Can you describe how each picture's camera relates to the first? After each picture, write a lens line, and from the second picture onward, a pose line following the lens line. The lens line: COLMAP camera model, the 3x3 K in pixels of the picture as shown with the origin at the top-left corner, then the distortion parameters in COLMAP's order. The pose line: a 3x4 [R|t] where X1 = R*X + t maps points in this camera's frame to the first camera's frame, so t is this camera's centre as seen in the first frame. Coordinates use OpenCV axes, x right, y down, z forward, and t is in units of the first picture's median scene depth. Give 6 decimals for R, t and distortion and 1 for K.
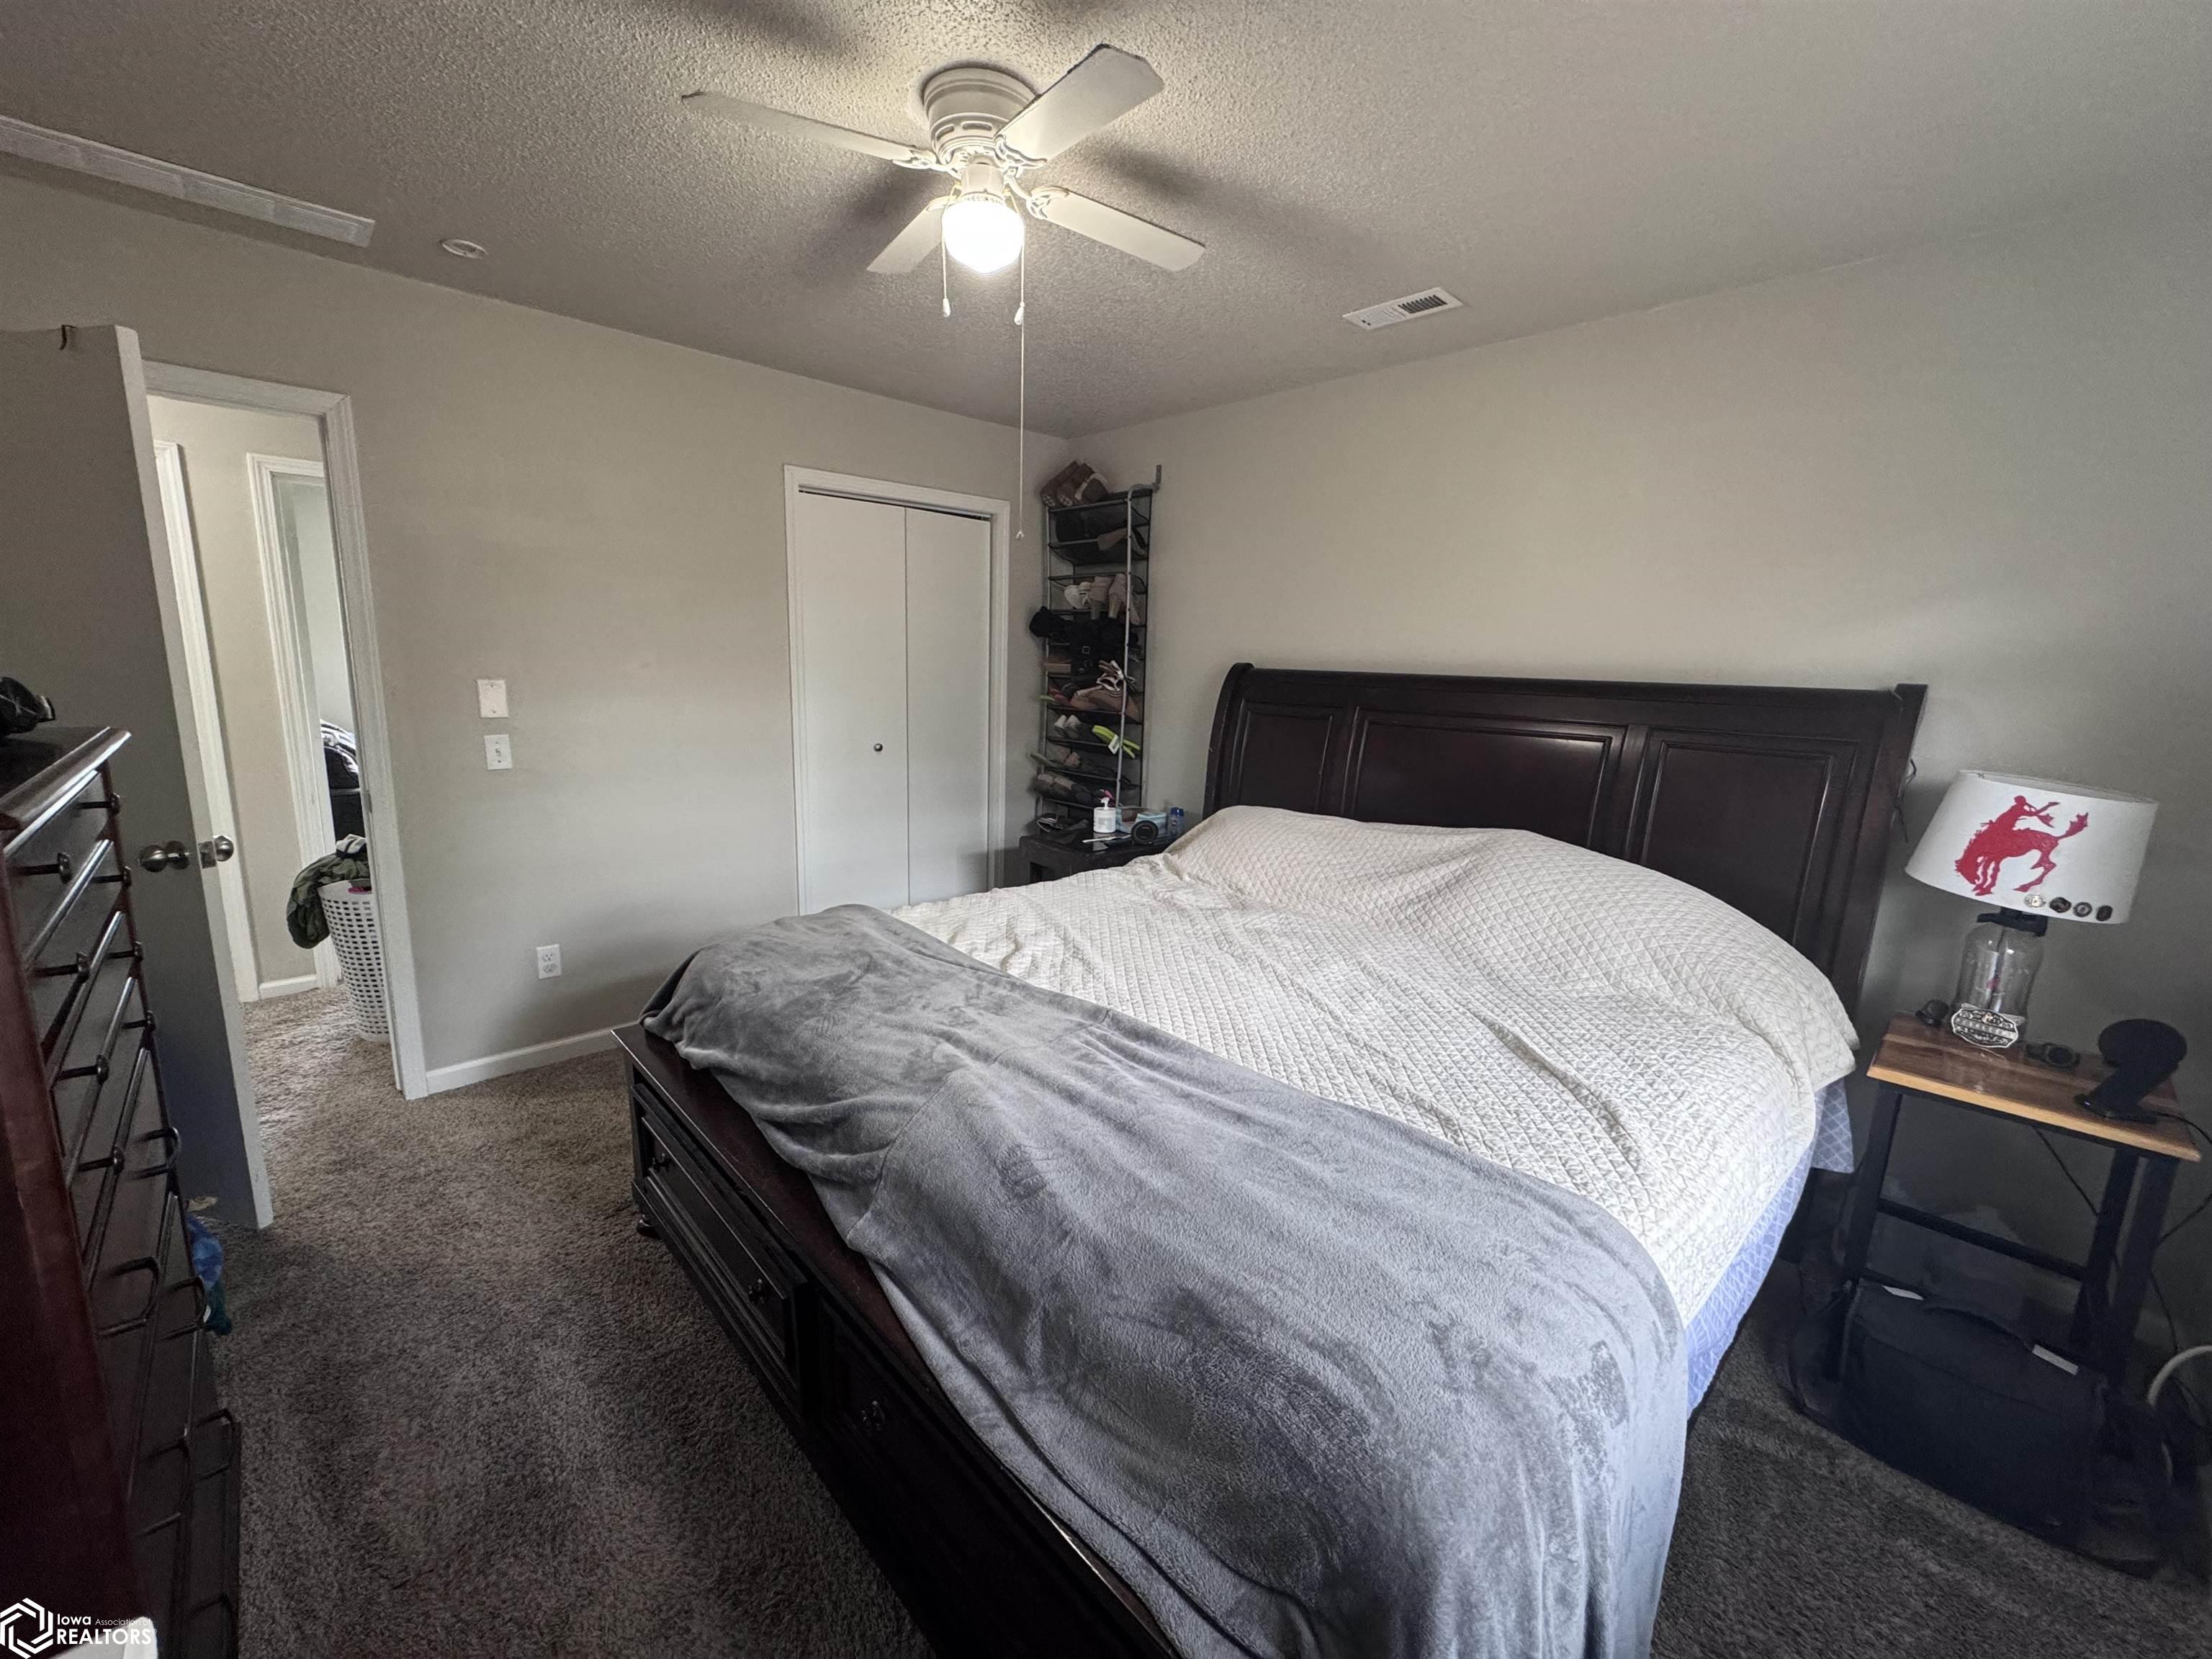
lens RADIAL K [[880.8, 0, 1106.0], [0, 880.8, 829.5], [0, 0, 1]] dist [-0.001415, 0.000330]
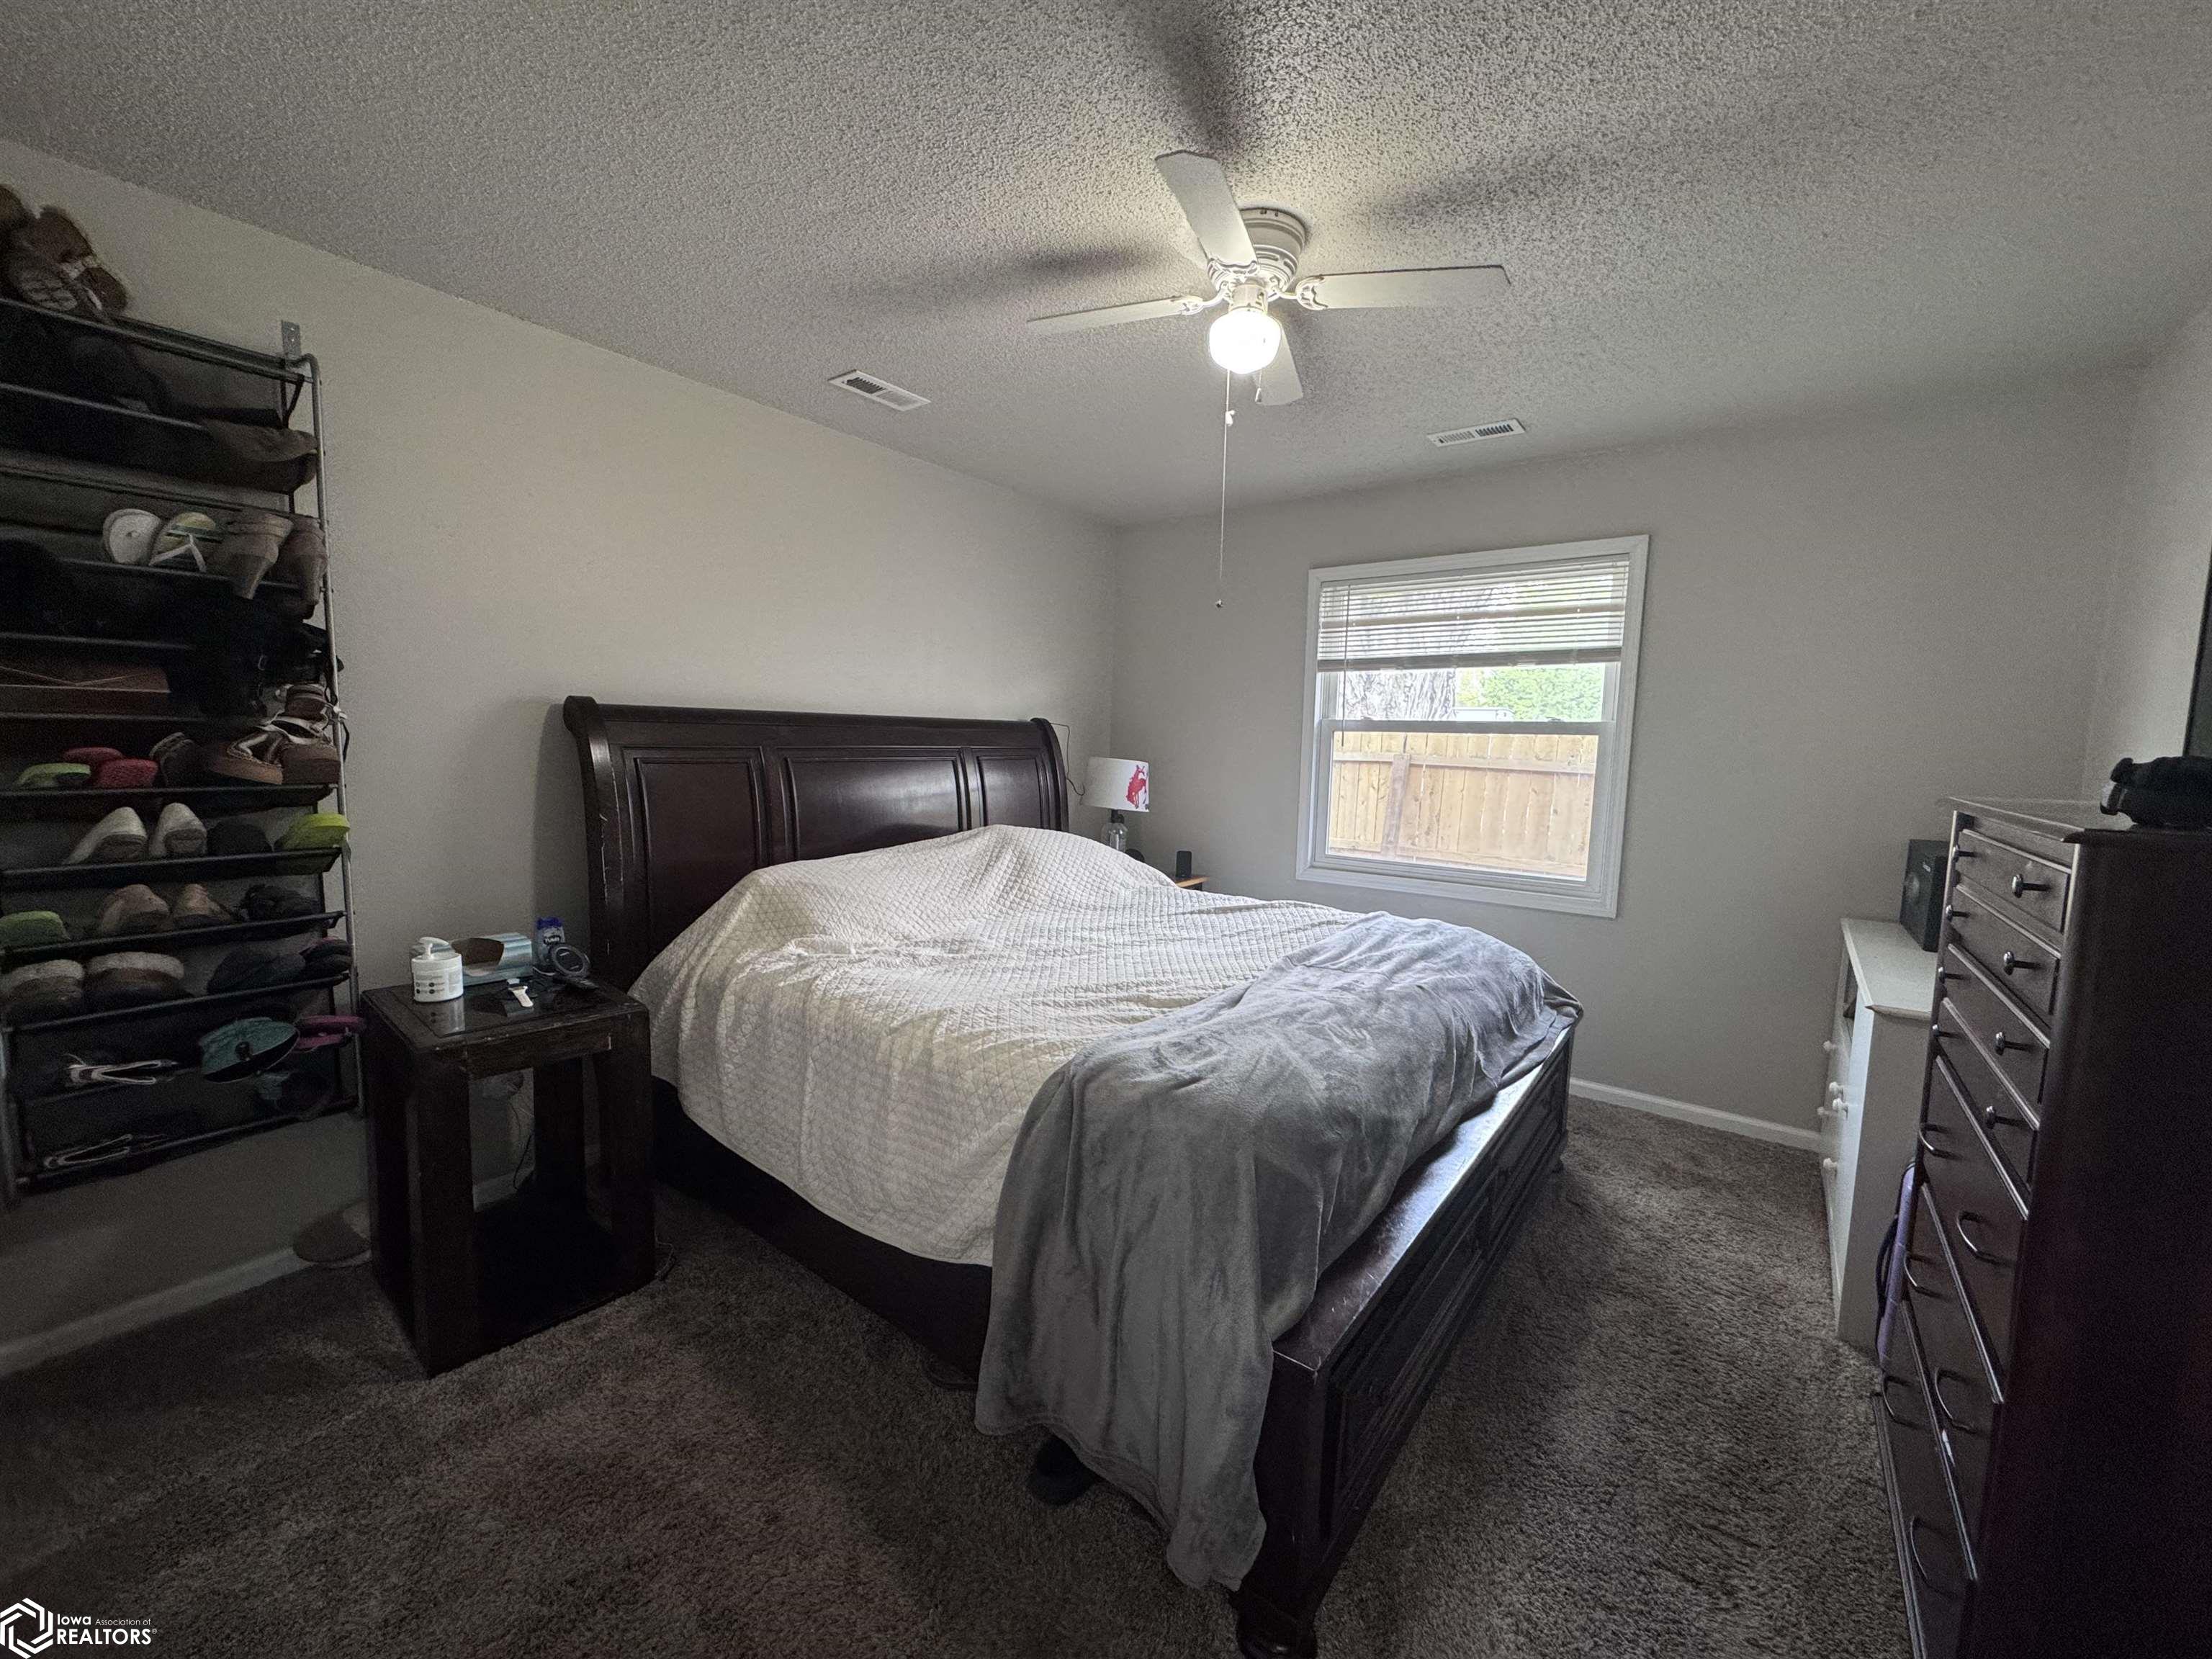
lens RADIAL K [[880.8, 0, 1106.0], [0, 880.8, 829.5], [0, 0, 1]] dist [-0.001415, 0.000330]
pose [[-0.168798, -0.135513, 0.976291, -0.825621], [0.161717, 0.973273, 0.163054, -0.171110], [-0.972293, 0.185406, -0.142372, 0.918995]]
